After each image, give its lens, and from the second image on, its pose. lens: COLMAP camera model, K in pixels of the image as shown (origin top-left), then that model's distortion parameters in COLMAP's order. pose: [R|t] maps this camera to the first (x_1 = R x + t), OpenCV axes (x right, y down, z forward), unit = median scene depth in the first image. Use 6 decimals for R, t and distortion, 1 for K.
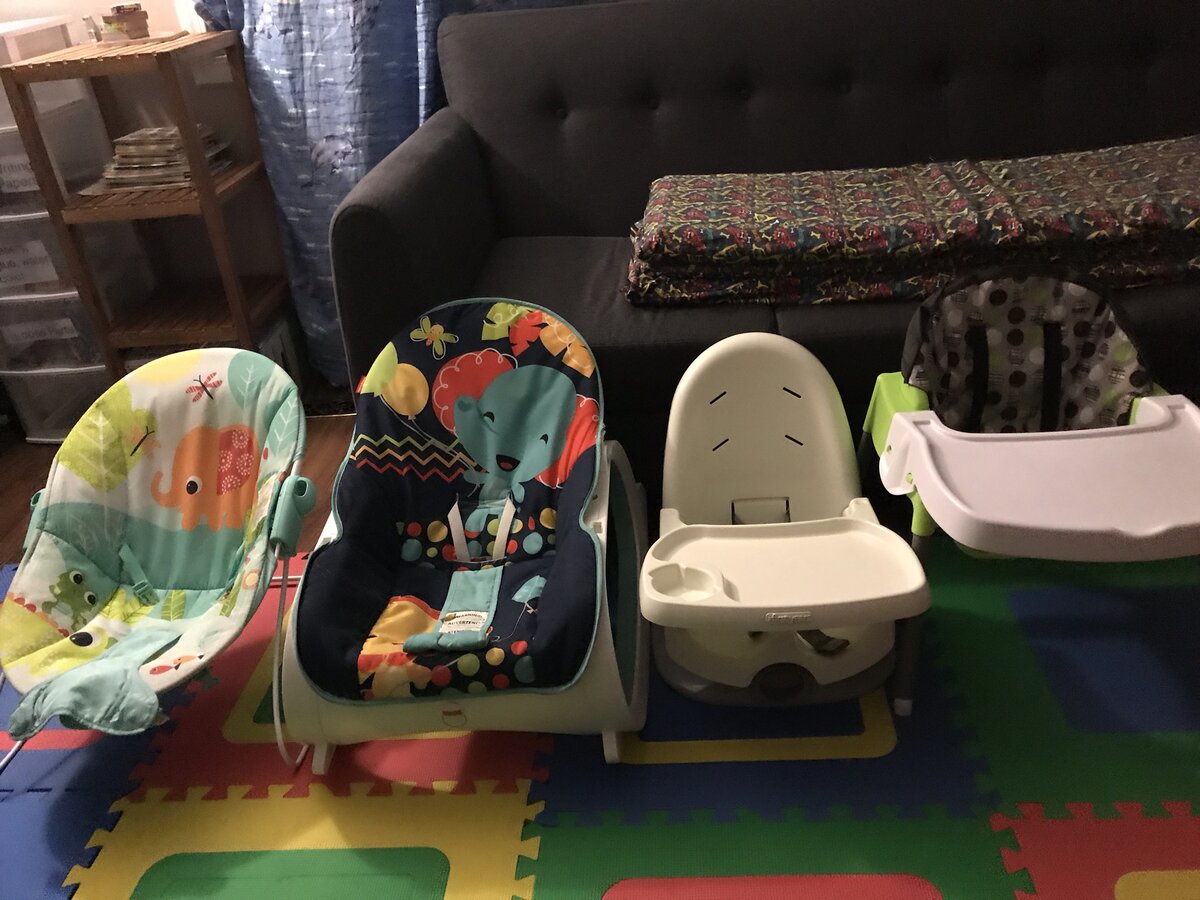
lens RADIAL K [[978.6, 0, 601.4], [0, 978.6, 448.8], [0, 0, 1]] dist [0.033508, 0.008422]
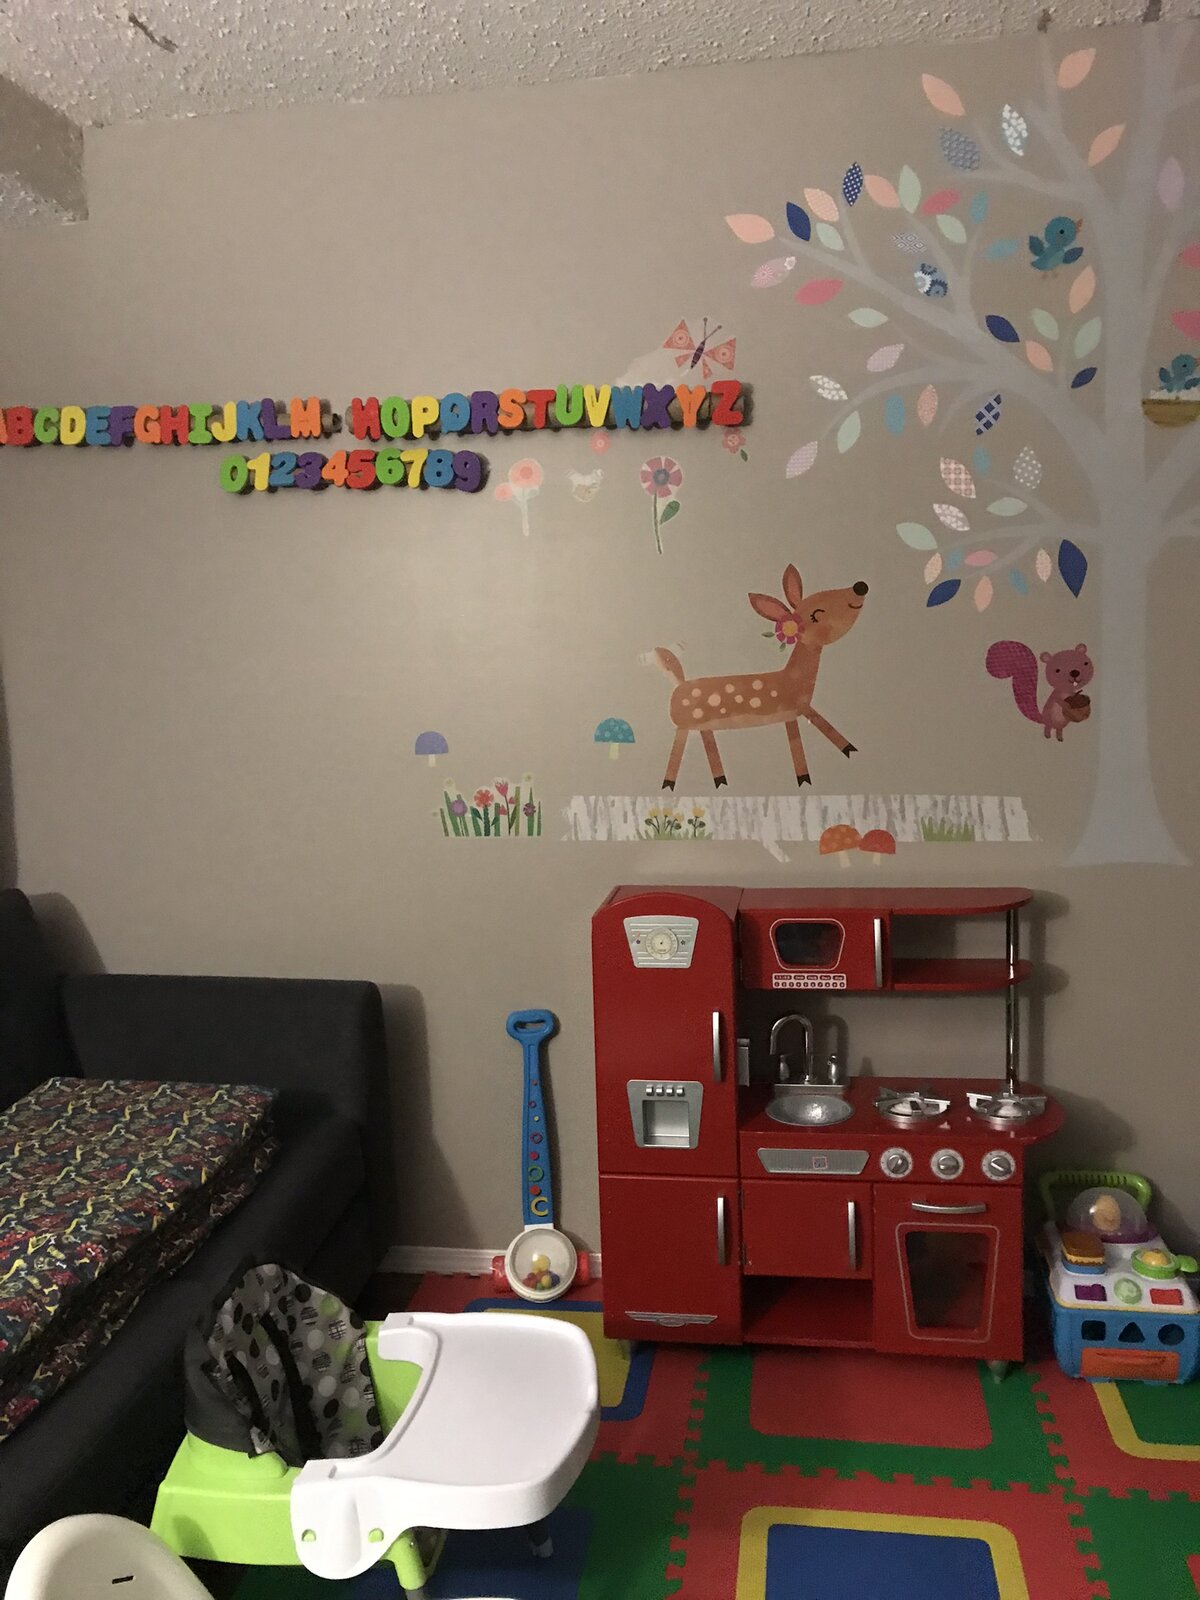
lens RADIAL K [[1304.8, 0, 601.9], [0, 1304.8, 800.6], [0, 0, 1]] dist [0.033508, 0.008422]
pose [[0.107708, -0.039240, 0.993408, -0.687098], [0.502098, 0.864573, -0.020288, -0.358716], [-0.858077, 0.500974, 0.112824, 0.376051]]
